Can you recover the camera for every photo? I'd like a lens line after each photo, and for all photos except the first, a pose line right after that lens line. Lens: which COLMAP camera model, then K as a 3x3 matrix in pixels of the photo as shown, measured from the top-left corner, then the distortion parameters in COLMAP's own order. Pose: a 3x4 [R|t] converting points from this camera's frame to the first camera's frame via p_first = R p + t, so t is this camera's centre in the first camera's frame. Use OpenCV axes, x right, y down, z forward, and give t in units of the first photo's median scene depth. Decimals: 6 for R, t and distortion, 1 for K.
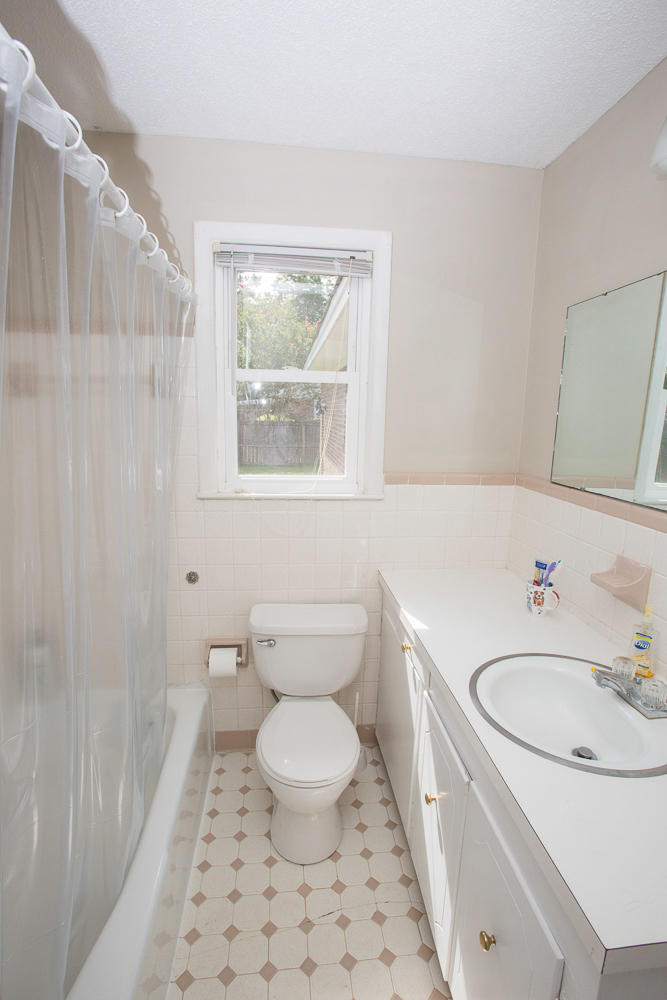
lens RADIAL K [[454.4, 0, 333.5], [0, 454.4, 500.0], [0, 0, 1]] dist [-0.073036, 0.034927]
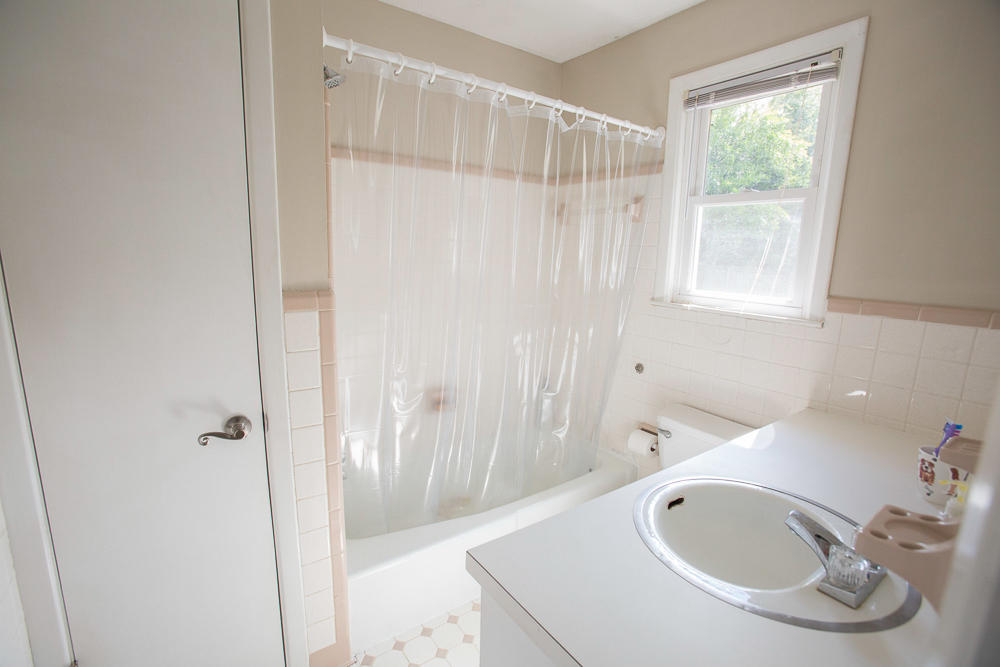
lens RADIAL K [[454.4, 0, 498.5], [0, 454.4, 336.1], [0, 0, 1]] dist [-0.073036, 0.034927]
pose [[0.503527, 0.153161, -0.850295, 0.613029], [-0.155400, 0.984166, 0.085250, 0.045140], [0.849889, 0.089211, 0.519356, 0.010283]]
